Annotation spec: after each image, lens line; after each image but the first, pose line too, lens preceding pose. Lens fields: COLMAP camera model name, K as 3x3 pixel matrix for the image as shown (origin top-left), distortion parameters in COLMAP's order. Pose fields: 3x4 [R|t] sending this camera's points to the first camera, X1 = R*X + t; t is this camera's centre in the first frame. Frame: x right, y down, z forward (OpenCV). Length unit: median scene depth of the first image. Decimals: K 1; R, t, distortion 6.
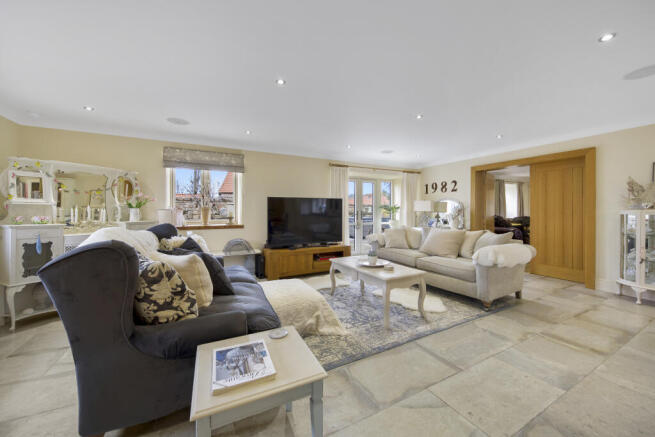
lens RADIAL K [[241.2, 0, 328.0], [0, 241.2, 214.7], [0, 0, 1]] dist [-0.000159, -0.000329]
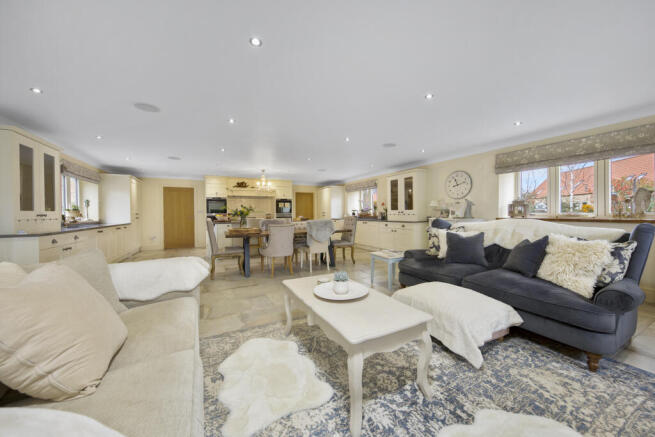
lens RADIAL K [[241.2, 0, 328.1], [0, 241.2, 215.7], [0, 0, 1]] dist [-0.000159, -0.000329]
pose [[-0.999841, 0.001266, -0.017811, 0.279755], [0.000962, 0.999854, 0.017041, -0.009077], [0.017830, 0.017021, -0.999696, 1.940521]]
